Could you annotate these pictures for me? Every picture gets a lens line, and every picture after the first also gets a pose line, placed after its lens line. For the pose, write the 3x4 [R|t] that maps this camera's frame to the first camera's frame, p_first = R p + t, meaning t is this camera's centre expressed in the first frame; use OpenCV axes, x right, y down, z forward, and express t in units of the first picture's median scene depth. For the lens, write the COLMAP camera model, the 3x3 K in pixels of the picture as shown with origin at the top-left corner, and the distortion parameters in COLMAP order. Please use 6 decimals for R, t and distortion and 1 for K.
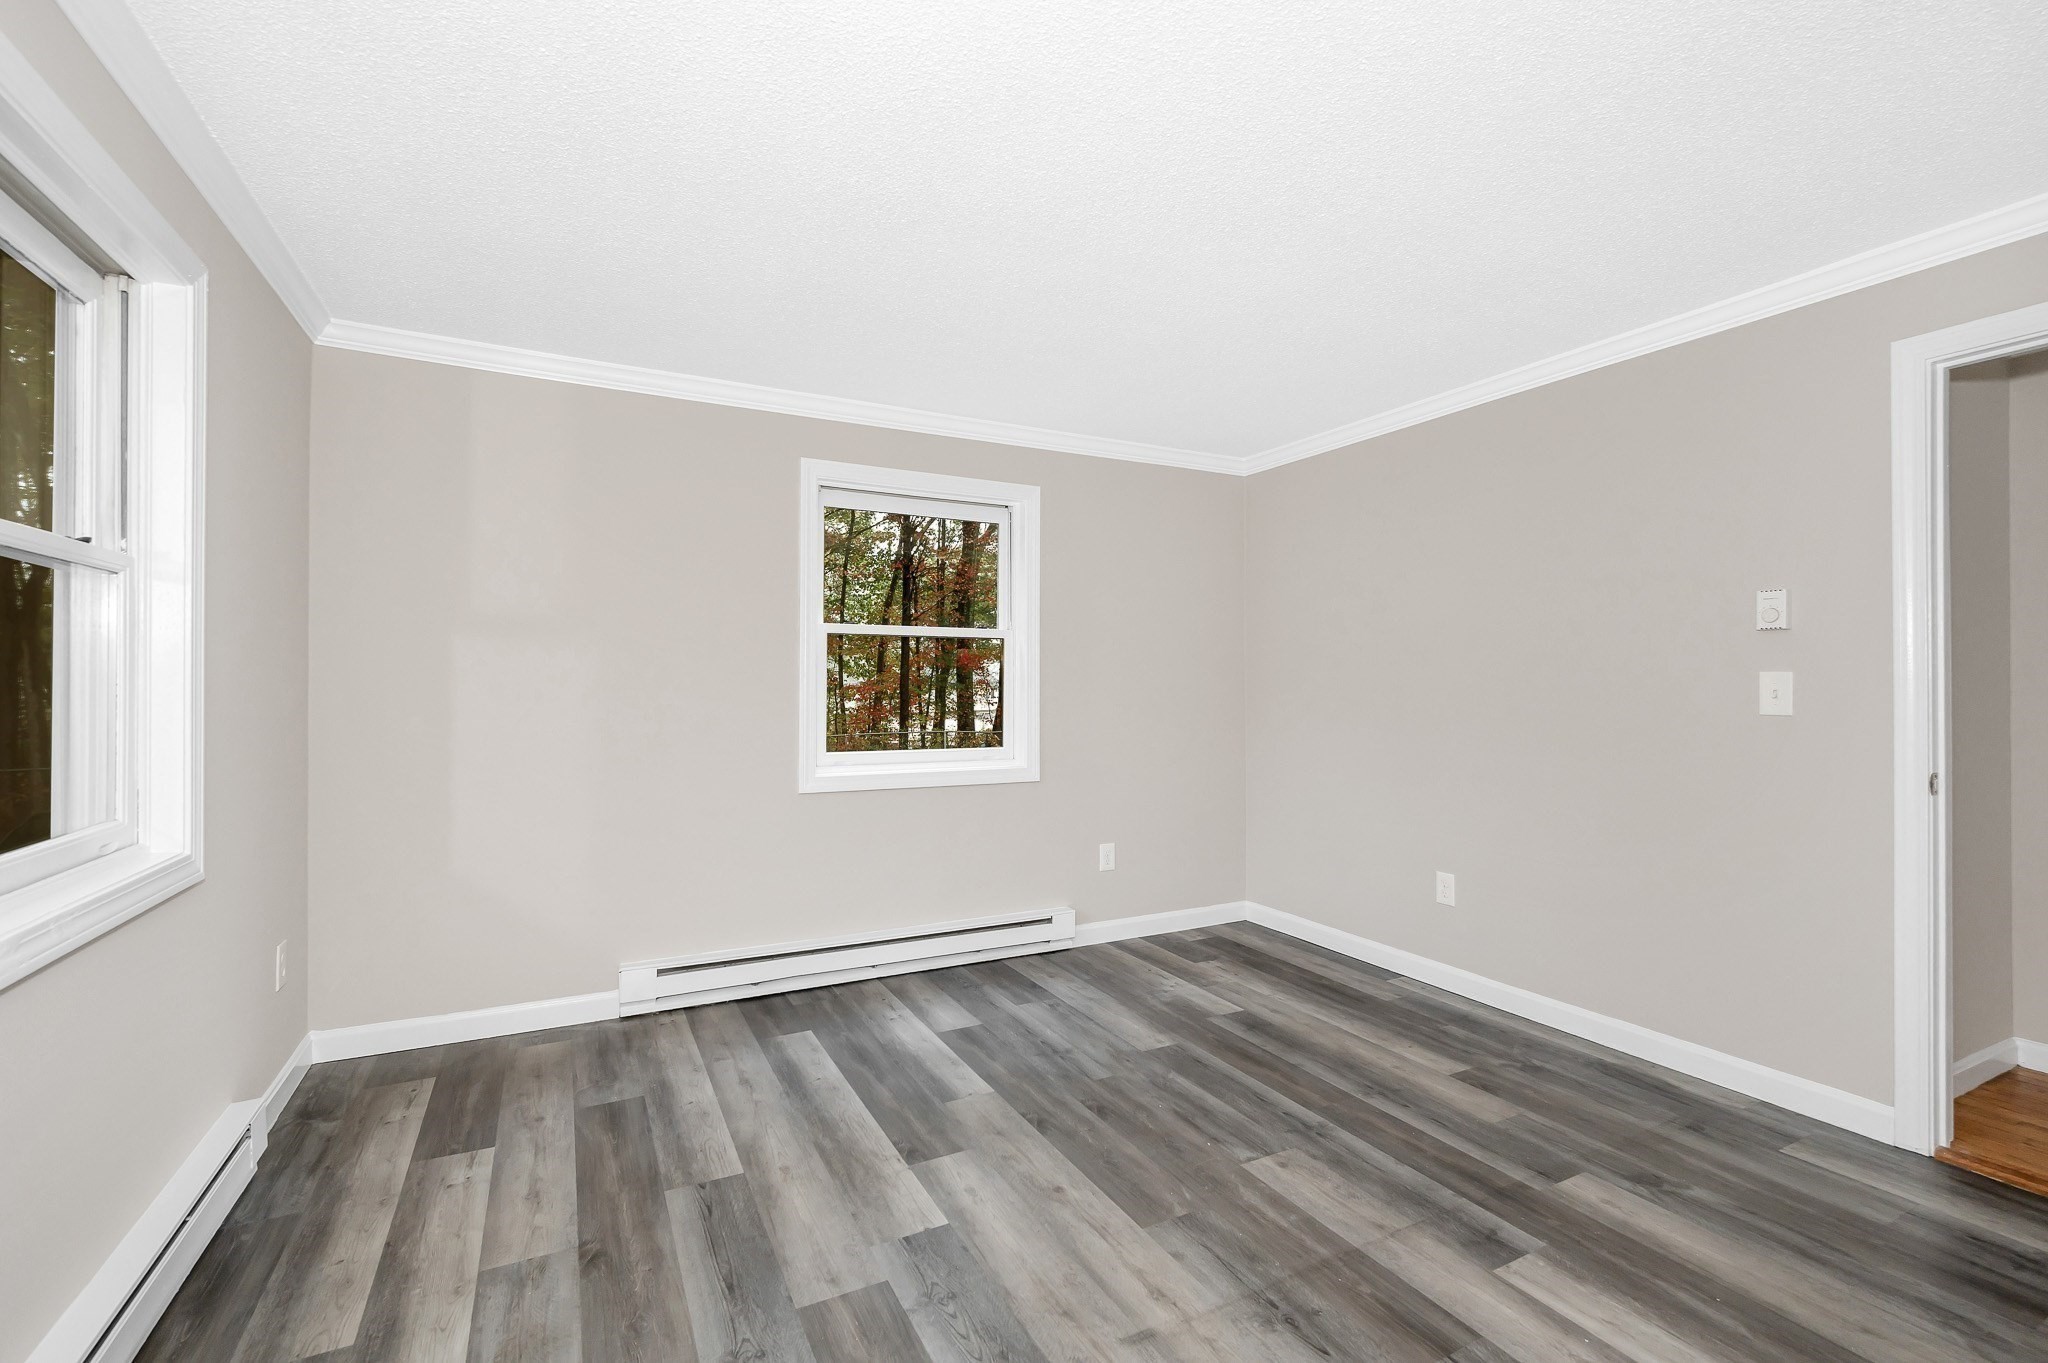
lens RADIAL K [[886.6, 0, 1043.6], [0, 886.6, 686.4], [0, 0, 1]] dist [-0.002605, -0.000159]
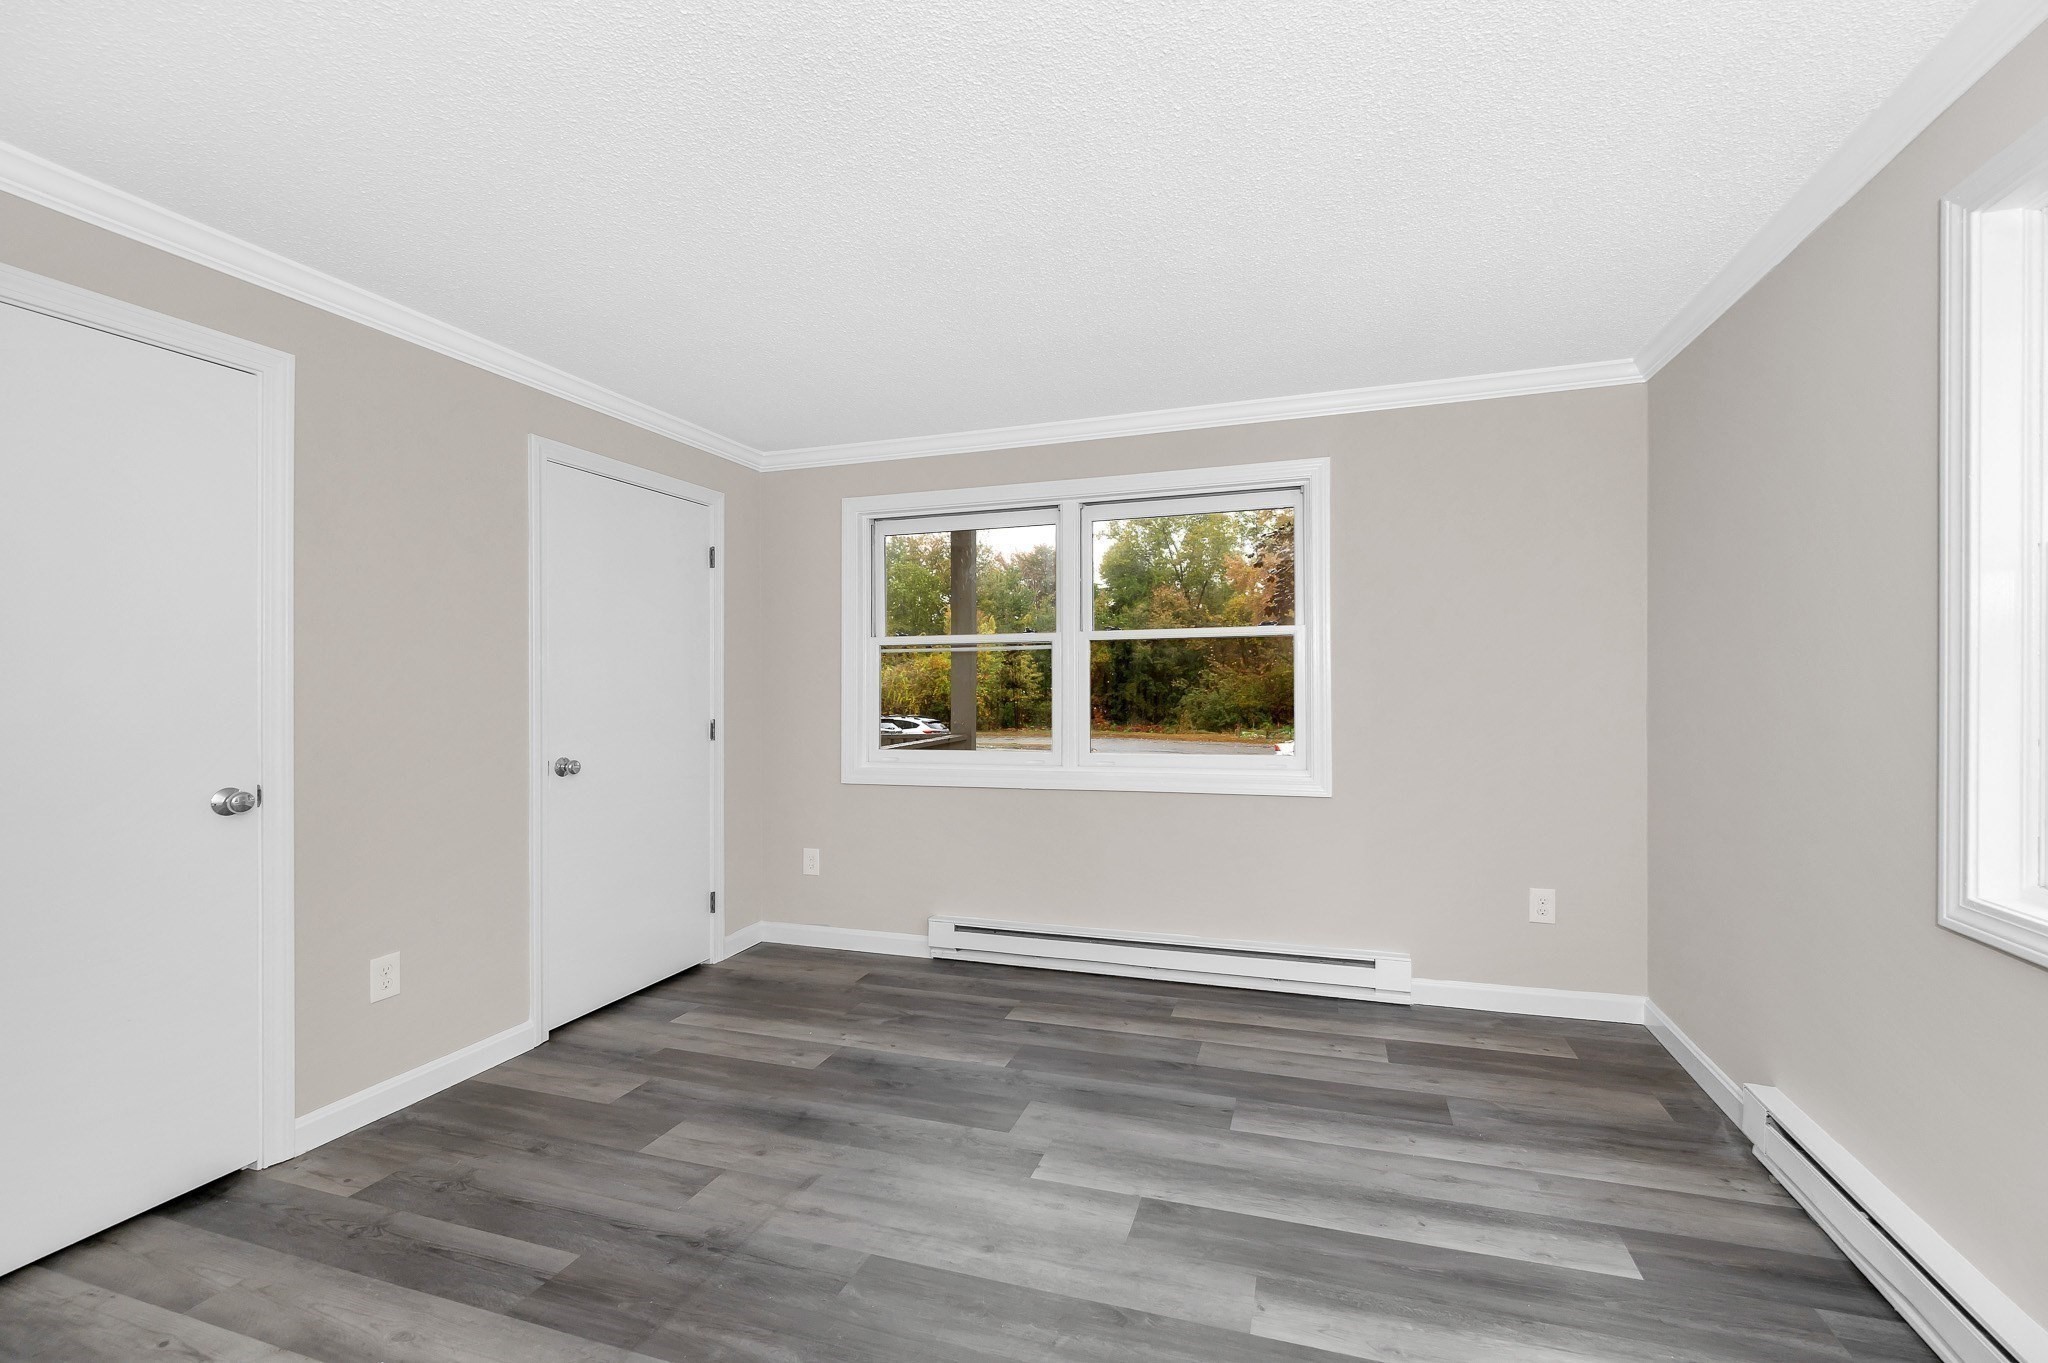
lens RADIAL K [[851.2, 0, 1024.0], [0, 851.2, 681.5], [0, 0, 1]] dist [0.000045, -0.000158]
pose [[-0.717383, 0.002834, -0.696674, 0.463794], [0.007662, 0.999963, -0.003822, 0.010143], [0.696637, -0.008080, -0.717378, 1.318533]]
